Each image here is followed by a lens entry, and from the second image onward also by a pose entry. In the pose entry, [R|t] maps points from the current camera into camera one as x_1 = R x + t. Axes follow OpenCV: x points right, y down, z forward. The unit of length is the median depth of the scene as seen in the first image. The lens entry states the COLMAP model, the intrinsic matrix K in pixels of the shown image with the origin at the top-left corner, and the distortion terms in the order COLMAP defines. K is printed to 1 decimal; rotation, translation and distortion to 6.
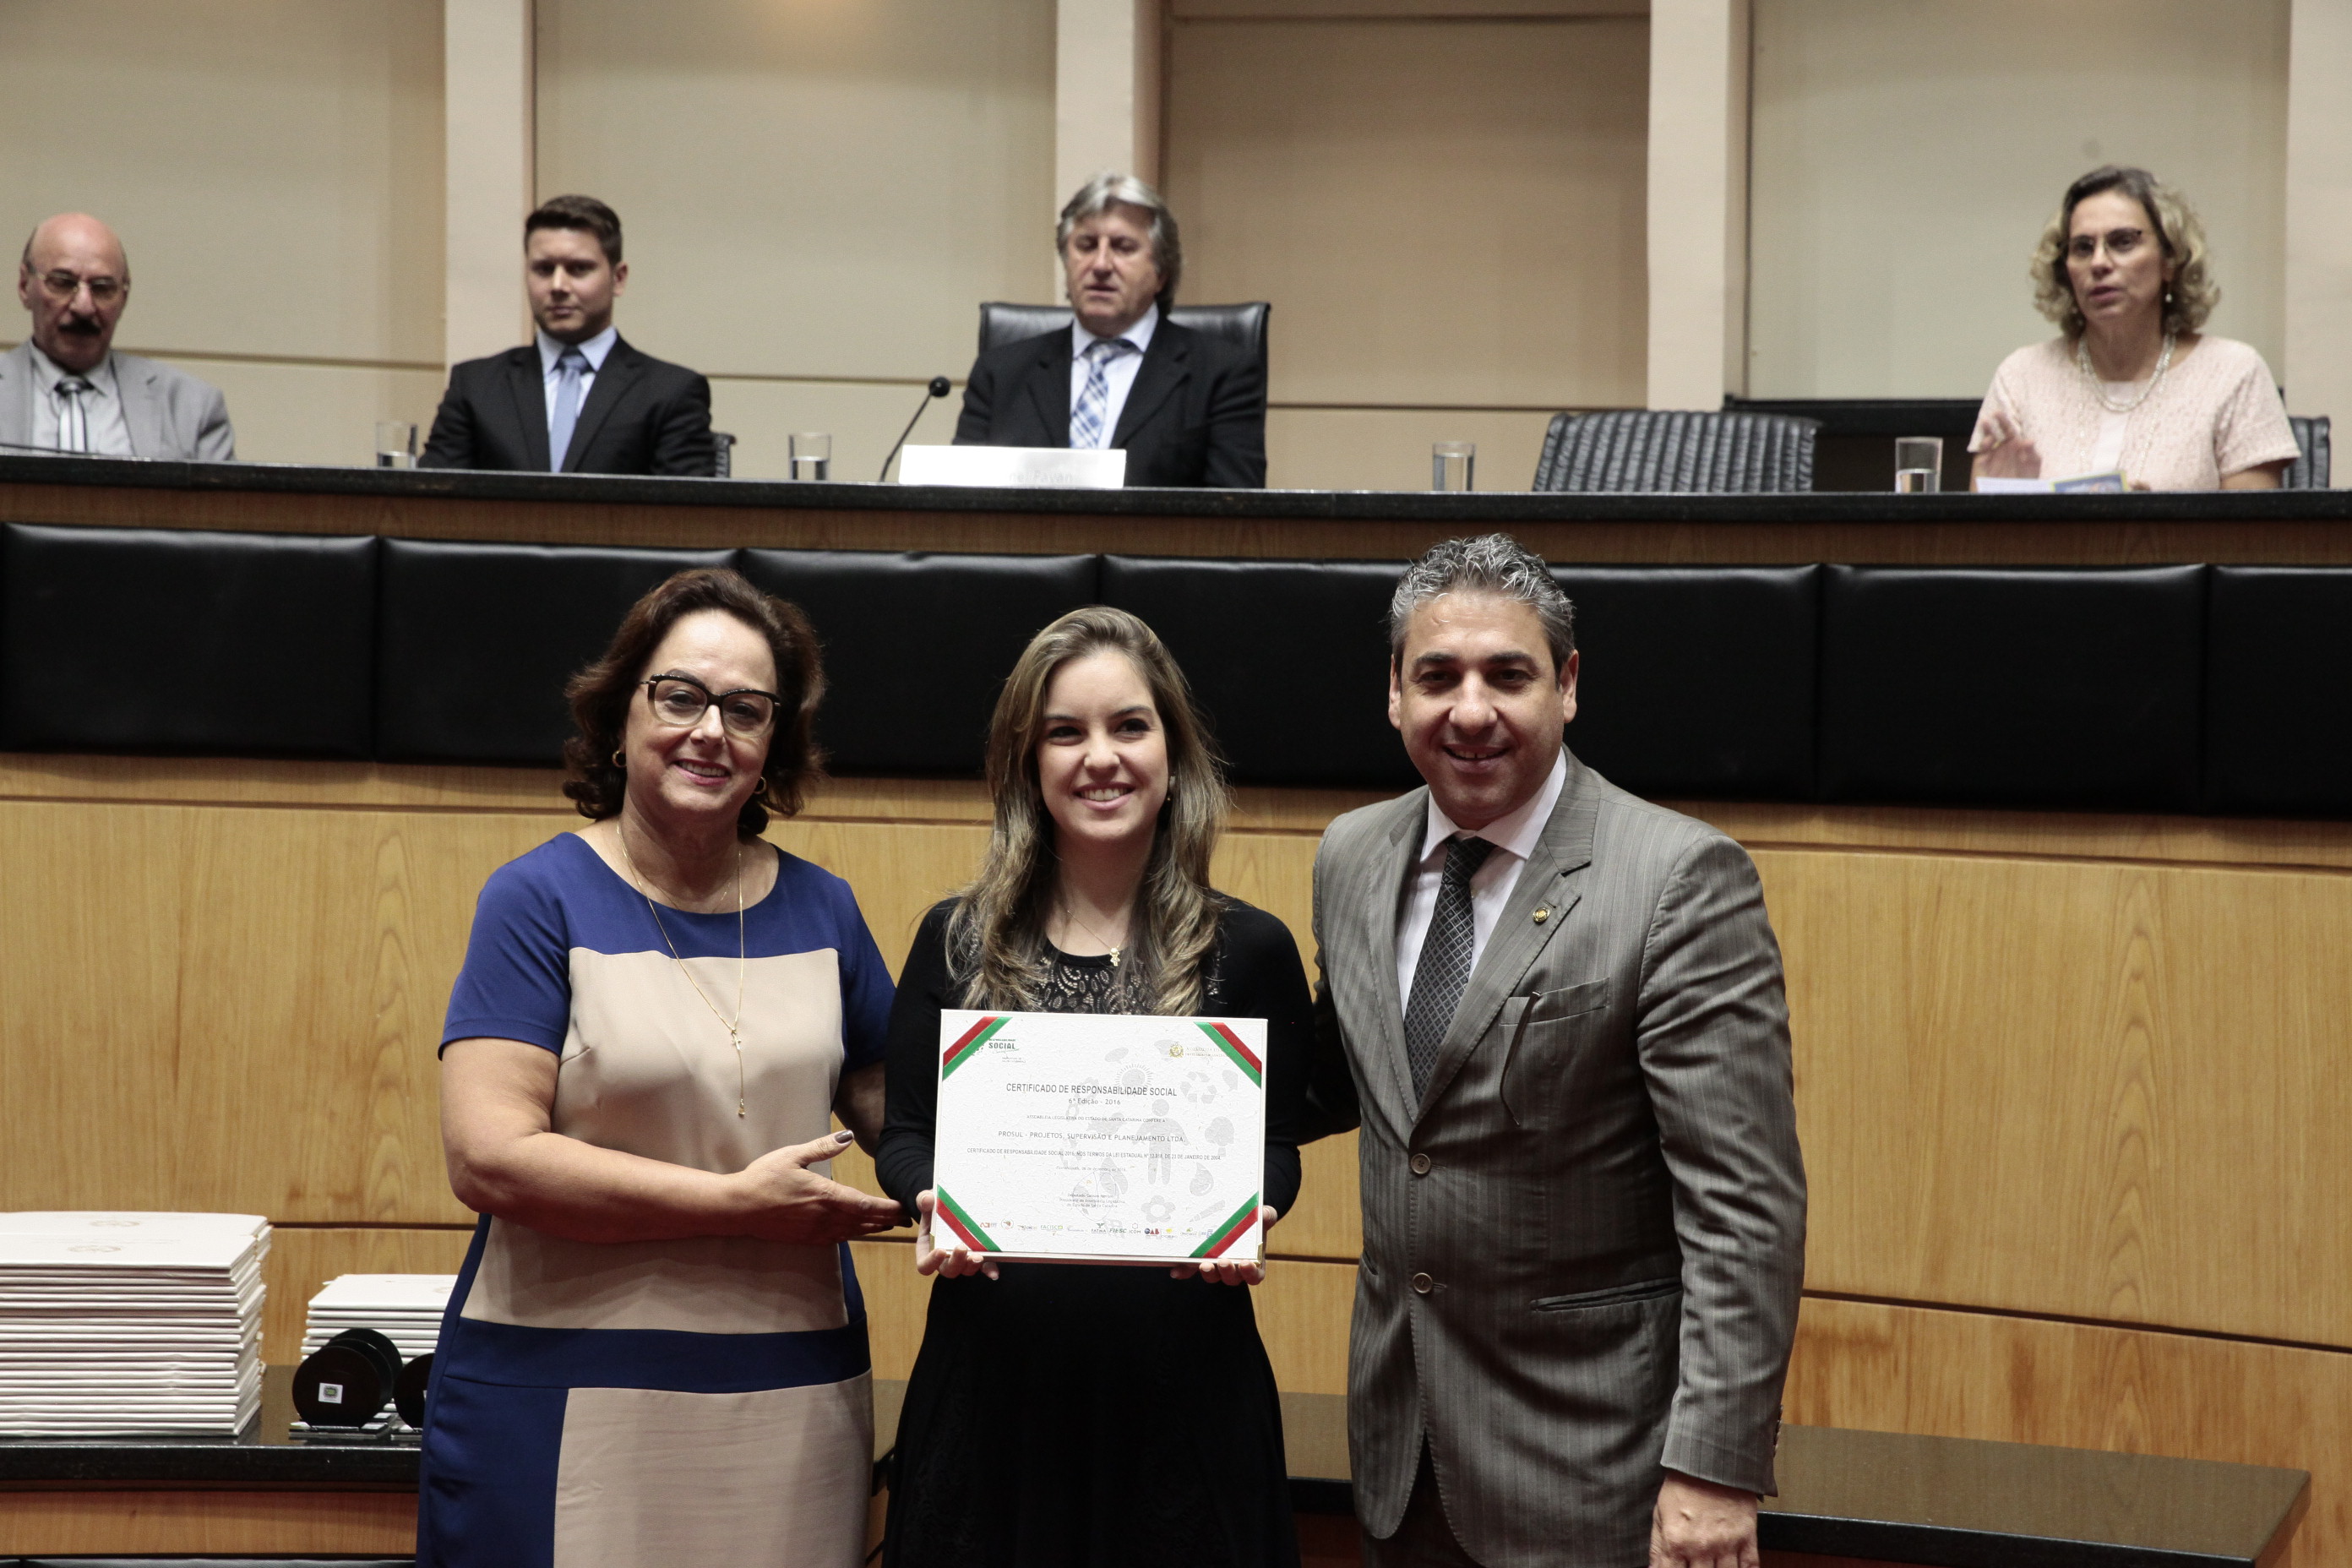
lens RADIAL K [[4336.4, 0, 1170.0], [0, 4336.4, 790.6], [0, 0, 1]] dist [0.194631, 0.160576]
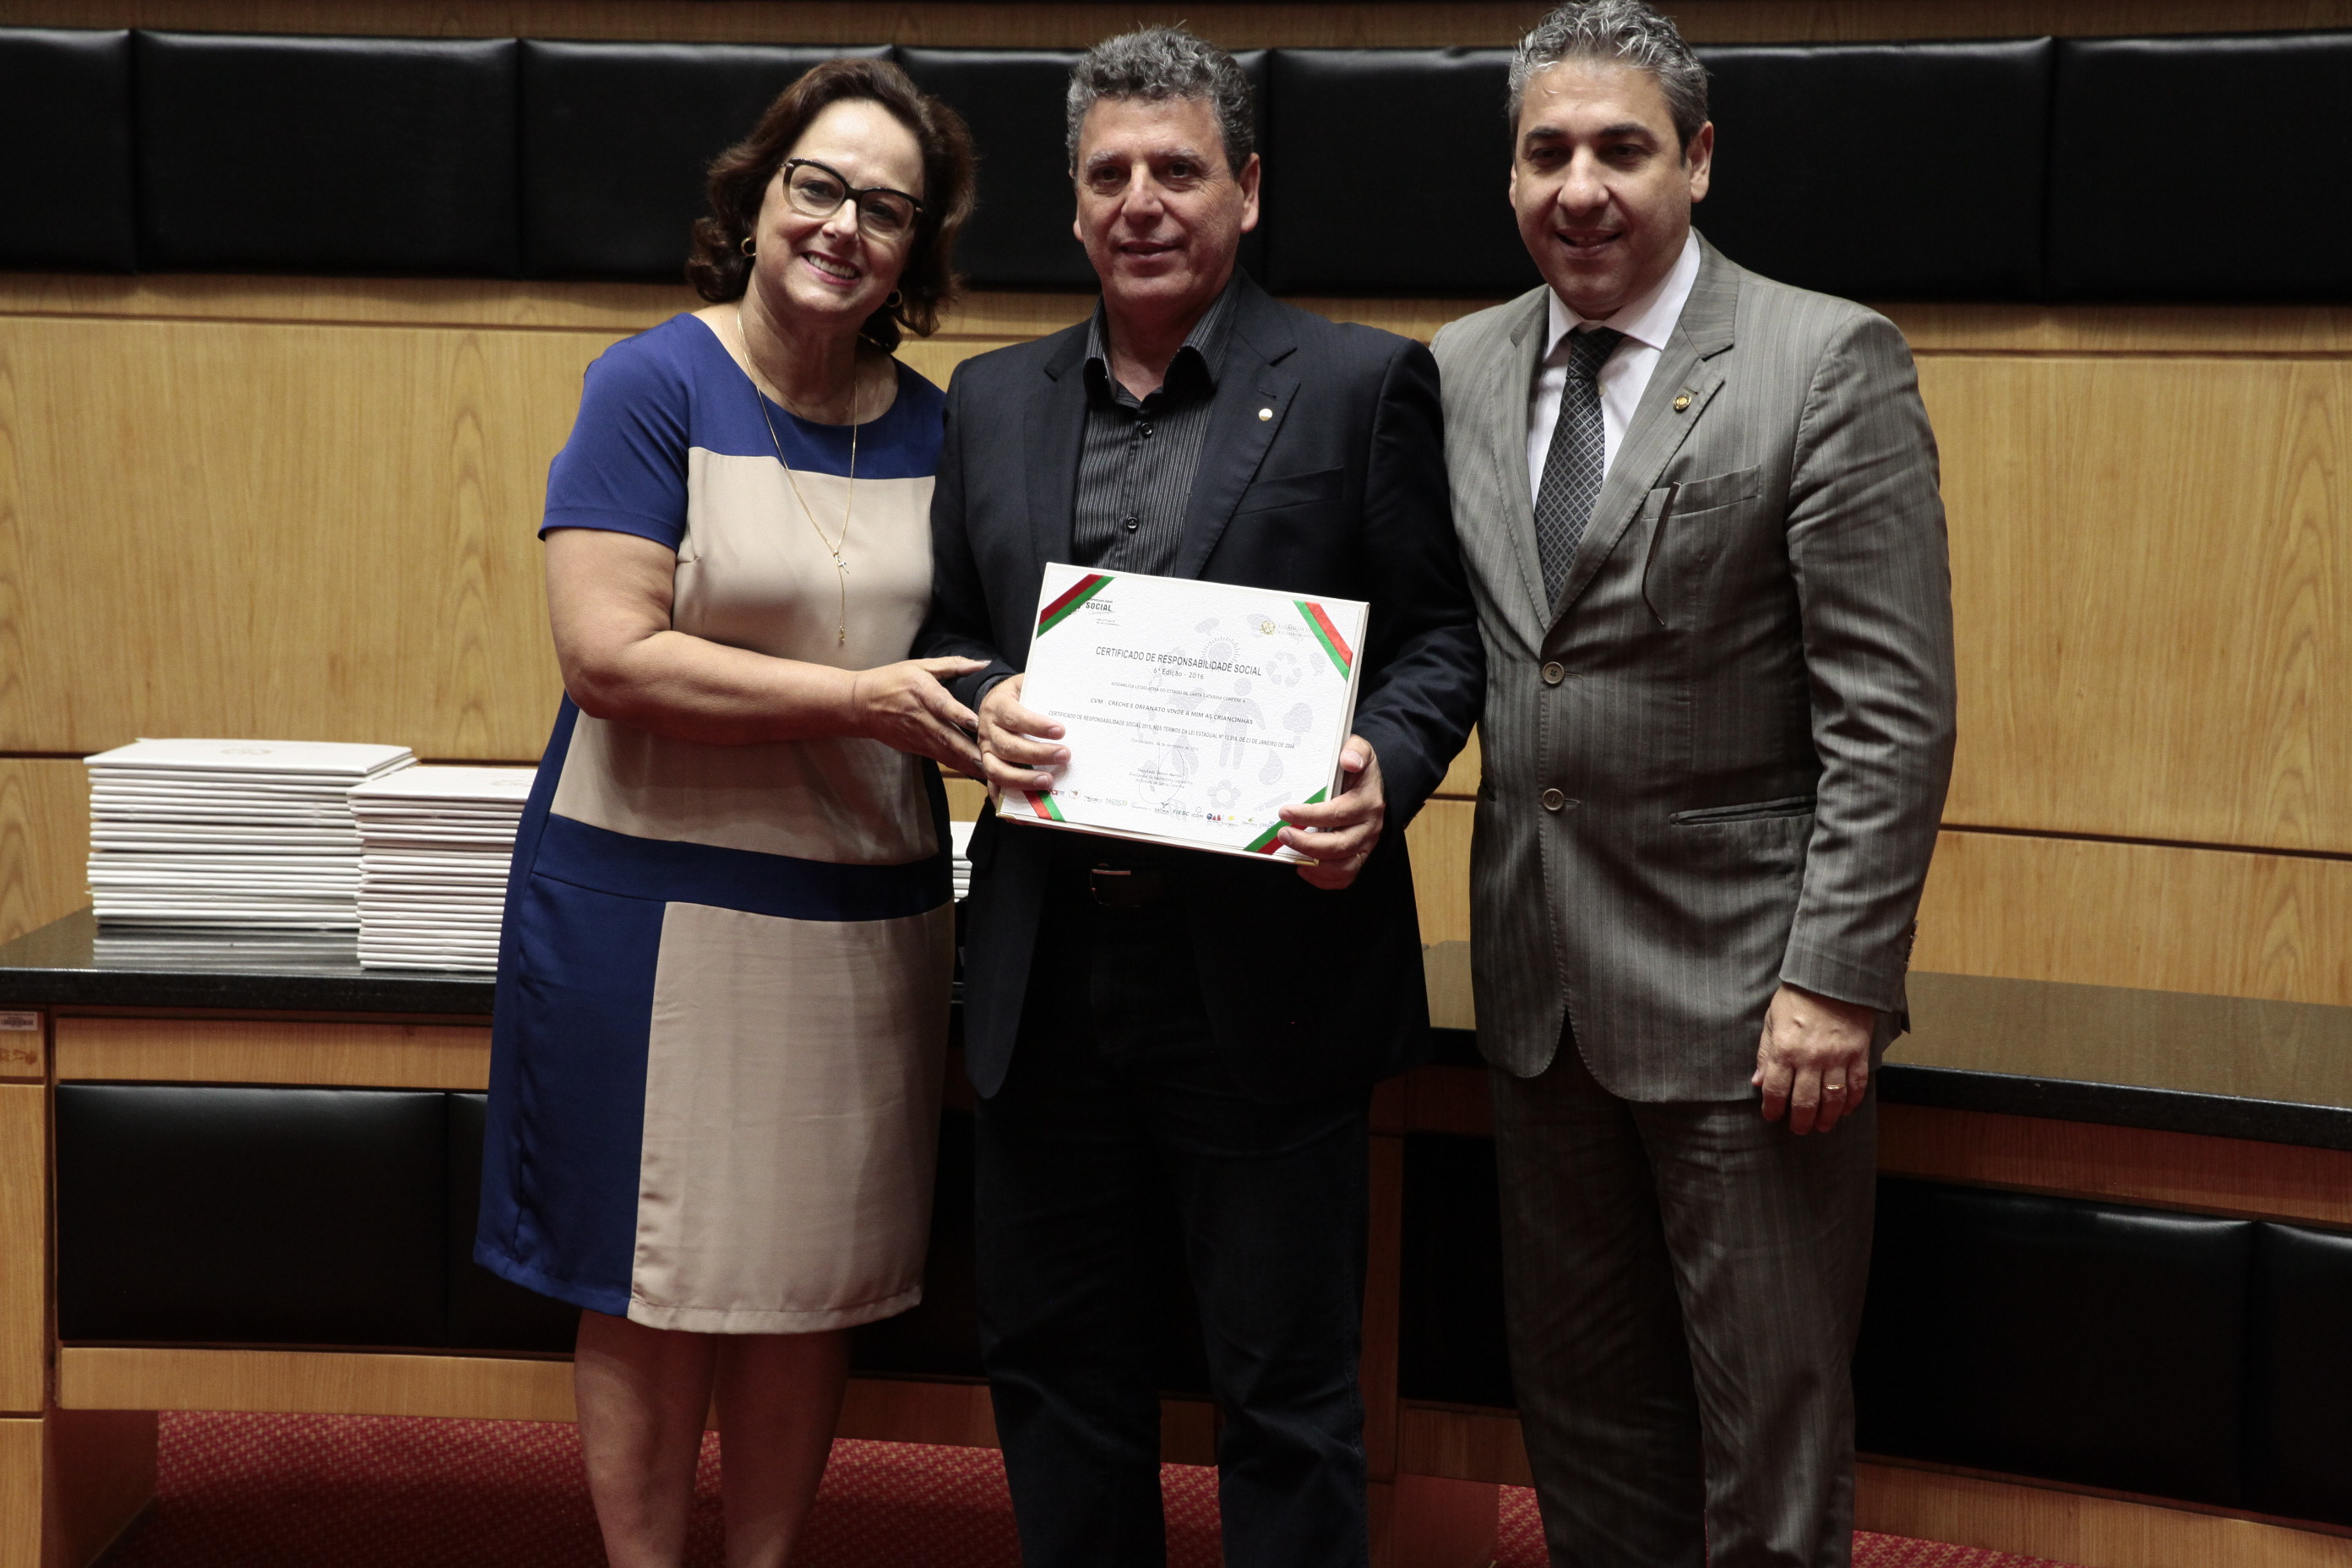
lens RADIAL K [[4537.4, 0, 1159.5], [0, 4537.4, 789.7], [0, 0, 1]] dist [0.236047, 0.178012]
pose [[0.978241, 0.011106, -0.207174, 0.080872], [0.008899, 0.995401, 0.095381, 0.008078], [0.207281, -0.095150, 0.973643, 0.036455]]
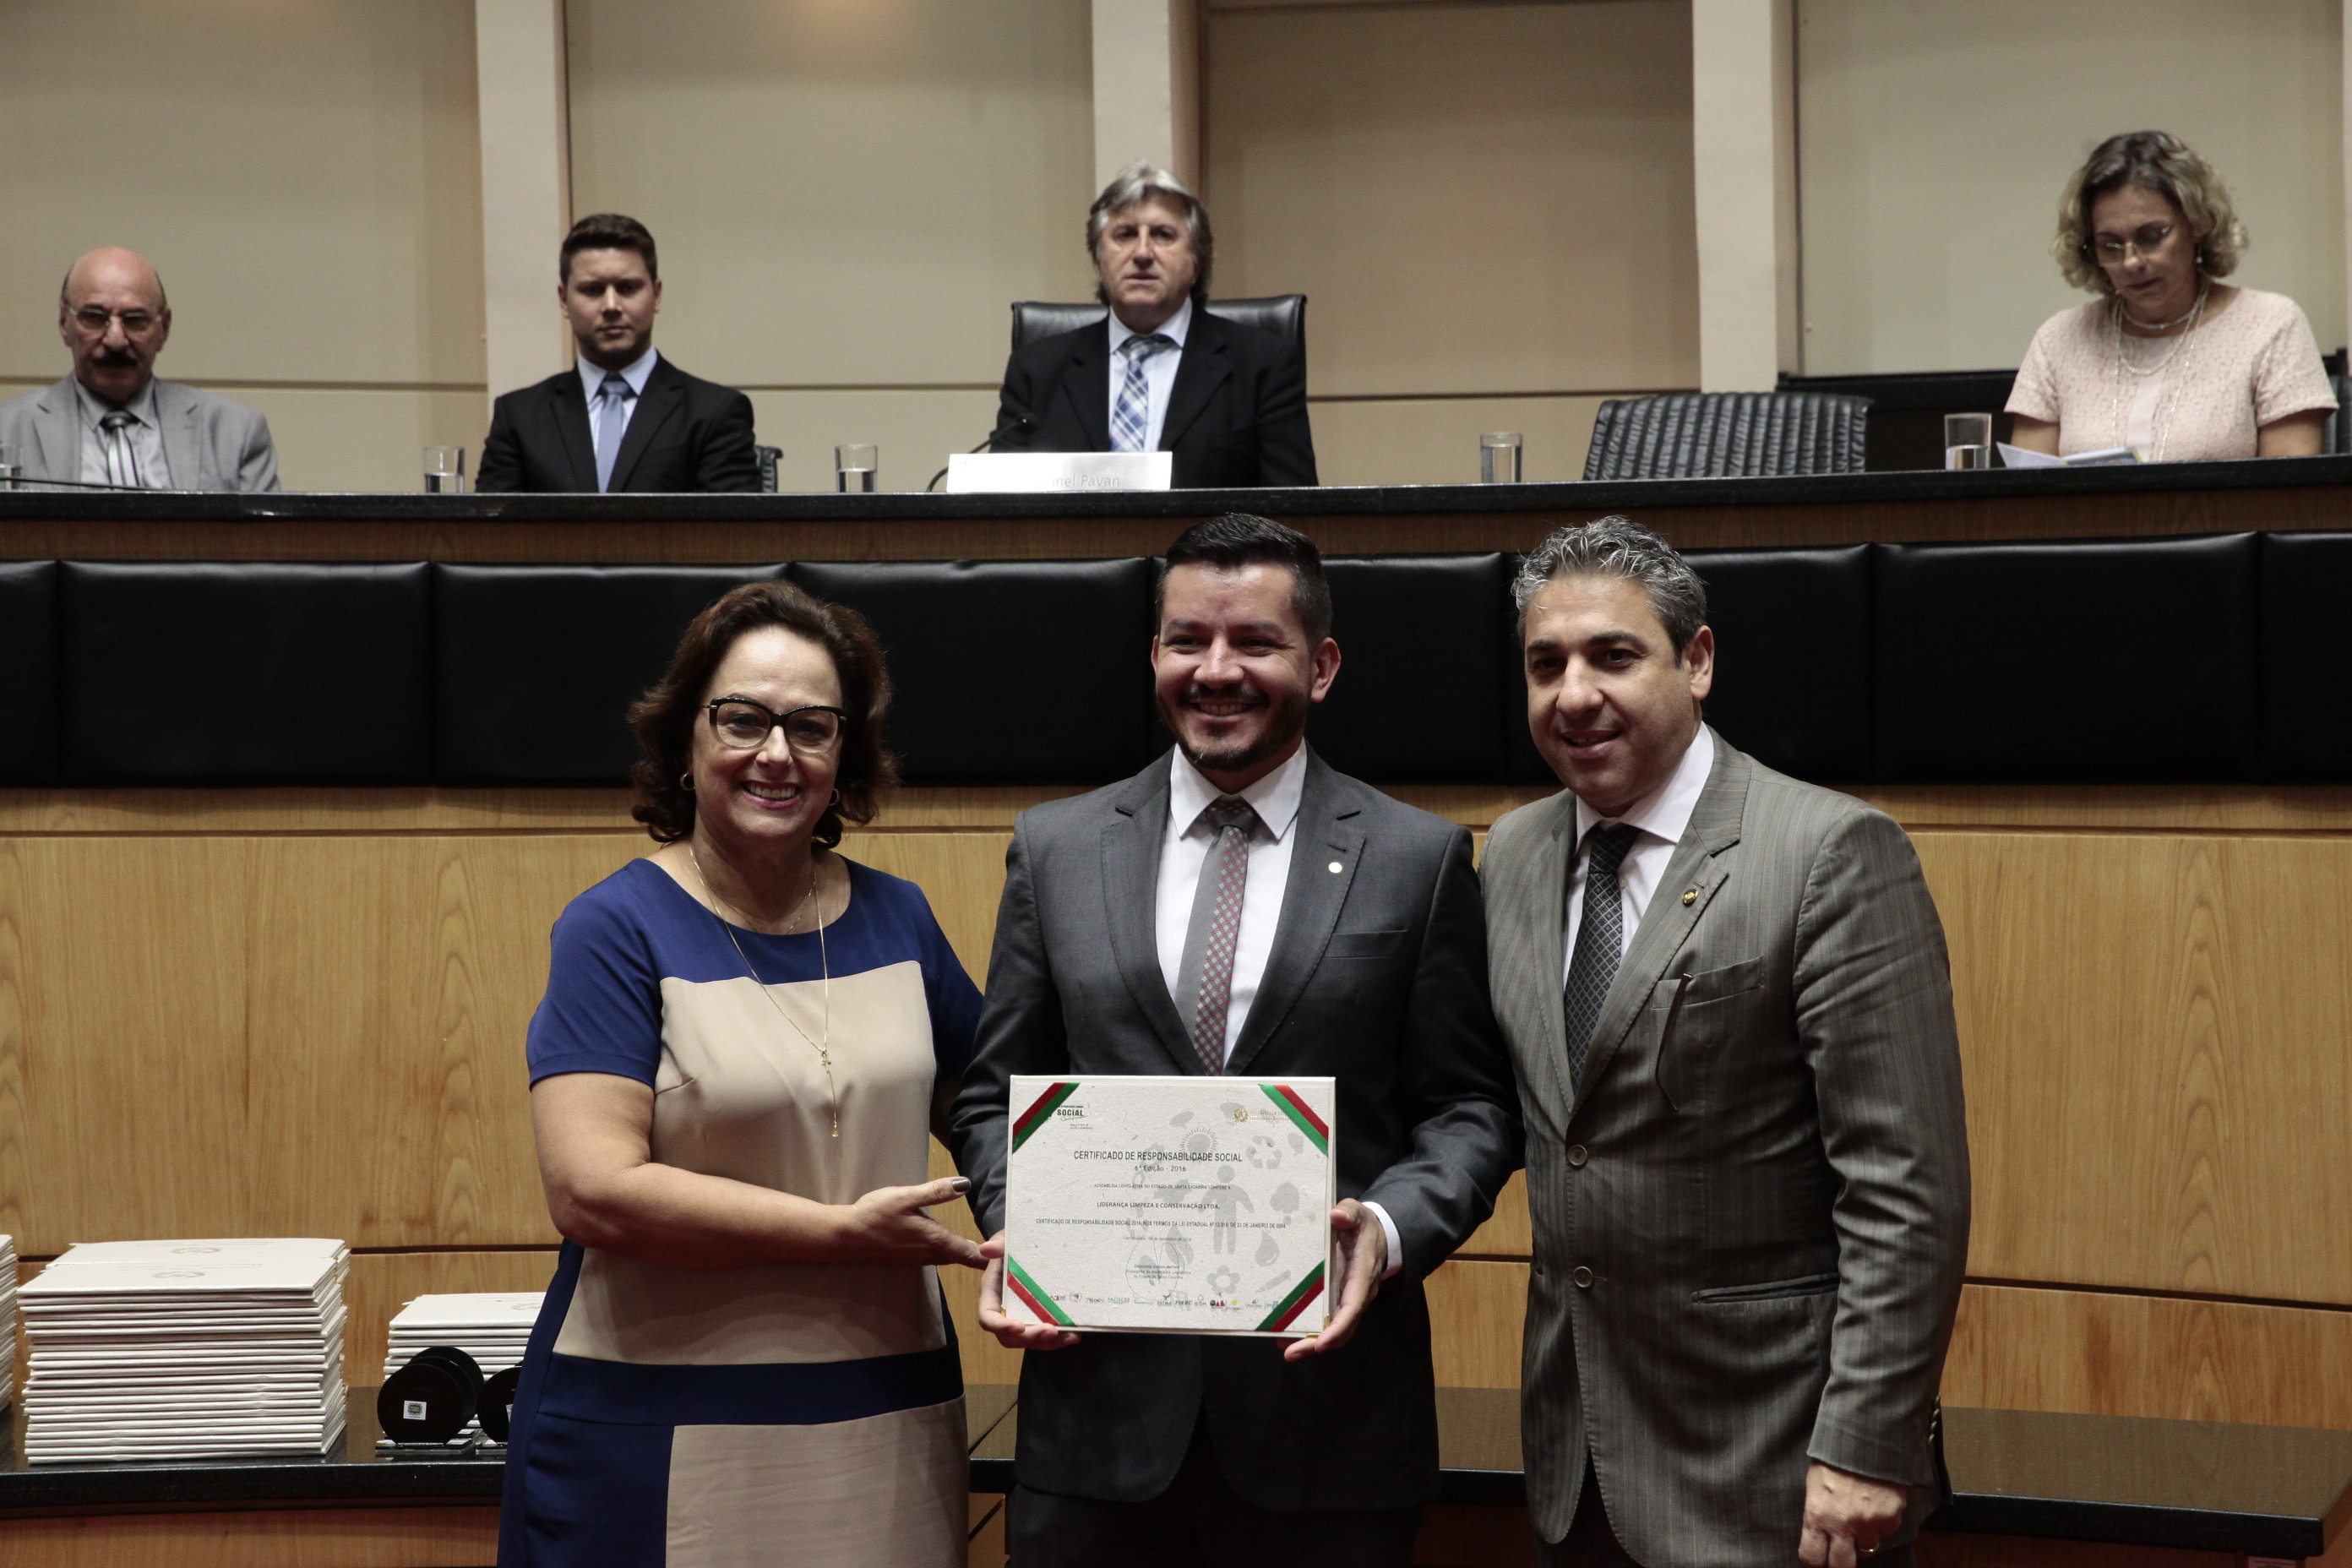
lens RADIAL K [[4494.4, 0, 1168.1], [0, 4494.4, 789.9], [0, 0, 1]] dist [0.204534, 0.259610]
pose [[0.999406, -0.030911, -0.015208, 0.002250], [0.030898, 0.999522, -0.001085, 0.000498], [0.015234, 0.000614, 0.999884, -0.036077]]
